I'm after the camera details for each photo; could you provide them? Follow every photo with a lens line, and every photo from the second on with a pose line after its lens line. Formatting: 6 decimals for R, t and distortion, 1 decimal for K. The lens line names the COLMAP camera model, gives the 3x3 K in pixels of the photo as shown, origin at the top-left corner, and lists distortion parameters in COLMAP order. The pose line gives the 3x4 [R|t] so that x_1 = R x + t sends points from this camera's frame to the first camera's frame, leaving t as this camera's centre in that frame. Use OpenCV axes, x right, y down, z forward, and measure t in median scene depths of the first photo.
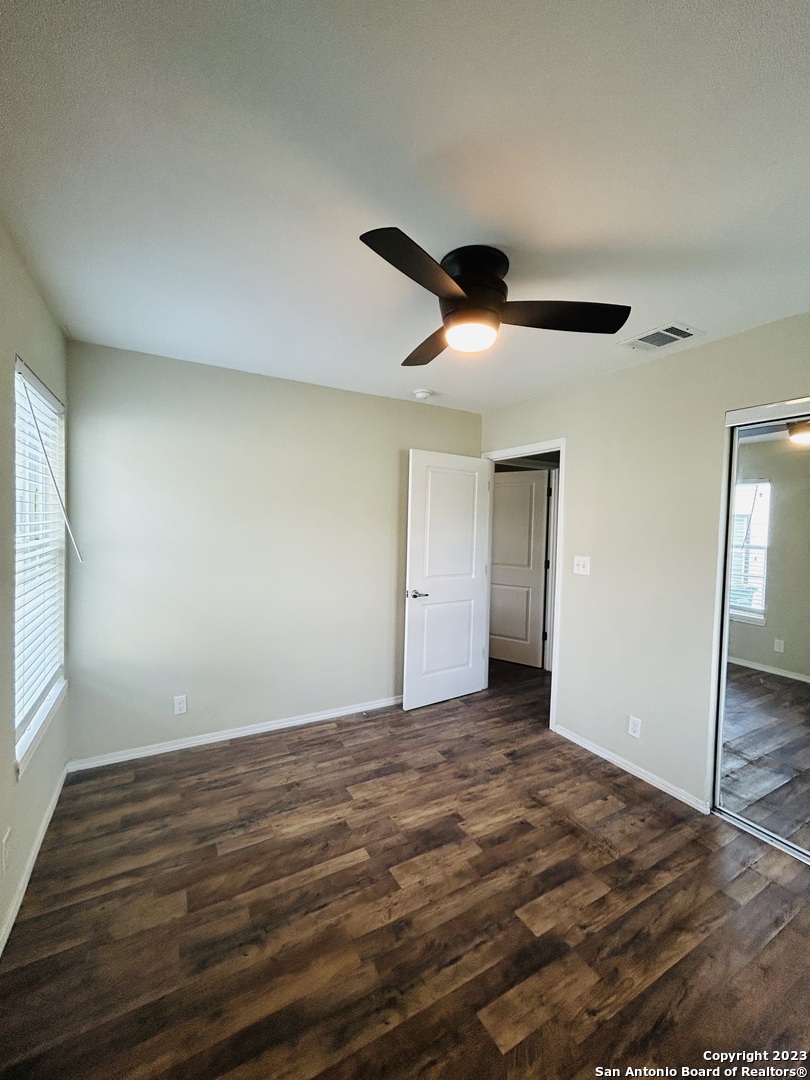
lens RADIAL K [[431.8, 0, 405.0], [0, 431.8, 540.0], [0, 0, 1]] dist [0.001370, 0.001117]
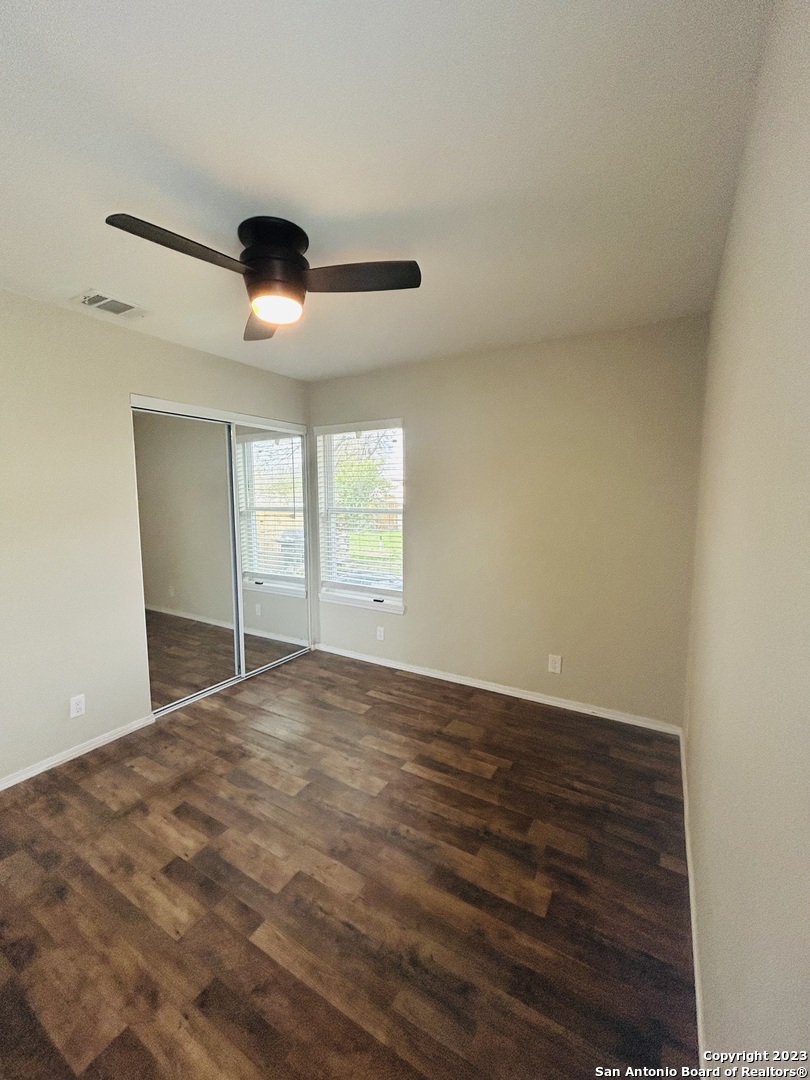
lens RADIAL K [[436.9, 0, 409.2], [0, 436.9, 536.2], [0, 0, 1]] dist [-0.000957, -0.000574]
pose [[-0.500684, -0.106240, 0.859086, -0.813379], [0.025610, 0.990187, 0.137379, -0.058378], [-0.865251, 0.090785, -0.493050, 1.093391]]
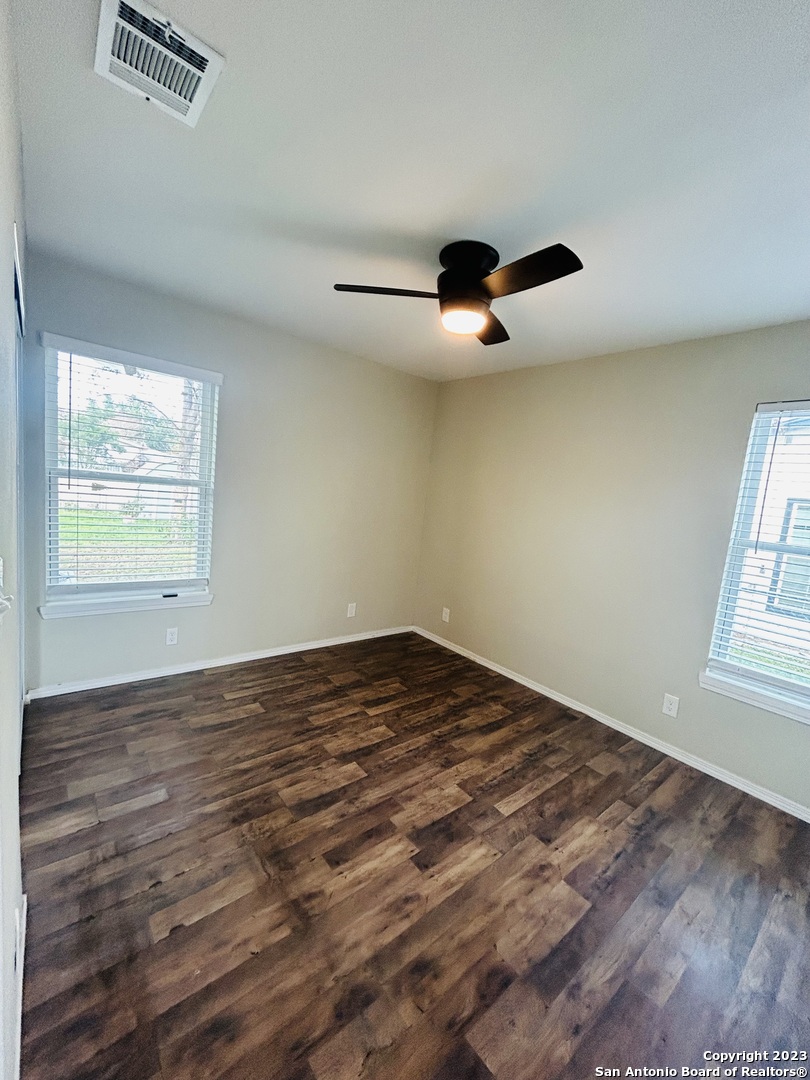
lens RADIAL K [[436.9, 0, 409.2], [0, 436.9, 536.2], [0, 0, 1]] dist [-0.000957, -0.000574]
pose [[-0.973631, -0.099572, -0.205251, 0.407304], [-0.130553, 0.981019, 0.143379, -0.044114], [0.187079, 0.166395, -0.968150, 1.878446]]
